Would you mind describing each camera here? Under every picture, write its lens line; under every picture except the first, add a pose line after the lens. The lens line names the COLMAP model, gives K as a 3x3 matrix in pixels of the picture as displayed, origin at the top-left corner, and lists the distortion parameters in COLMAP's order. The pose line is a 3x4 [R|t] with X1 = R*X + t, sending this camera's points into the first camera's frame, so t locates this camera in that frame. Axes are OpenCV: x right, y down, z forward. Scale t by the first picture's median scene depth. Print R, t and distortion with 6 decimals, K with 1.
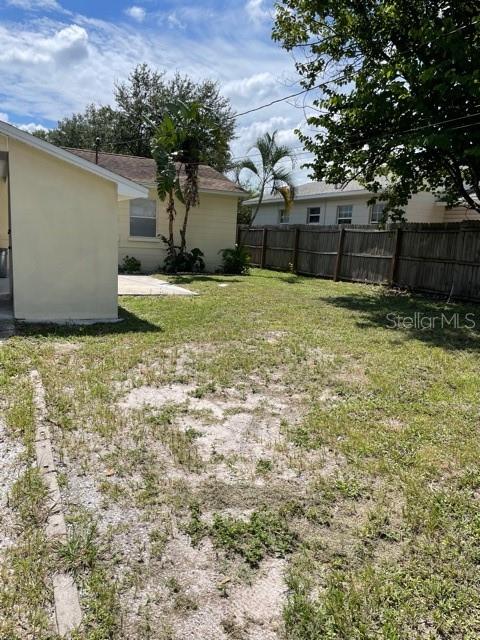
lens RADIAL K [[480.4, 0, 242.9], [0, 480.4, 321.7], [0, 0, 1]] dist [0.085069, -0.120714]
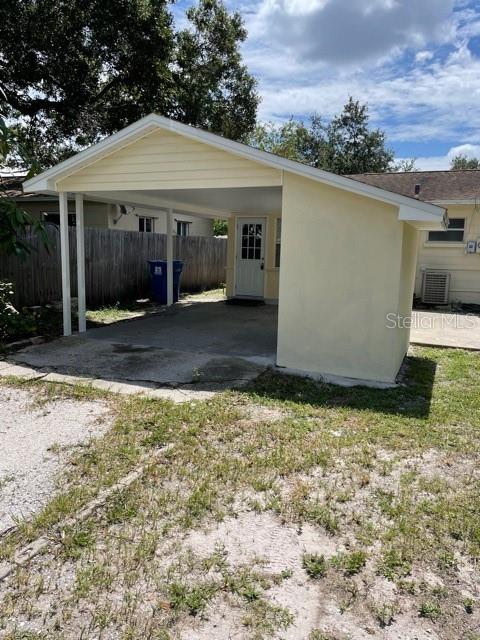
lens RADIAL K [[480.4, 0, 238.2], [0, 480.4, 321.9], [0, 0, 1]] dist [0.085069, -0.120714]
pose [[0.644663, 0.084744, -0.759755, 0.243656], [-0.125092, 0.992135, 0.004521, -0.119546], [0.754163, 0.092125, 0.650194, 0.509949]]
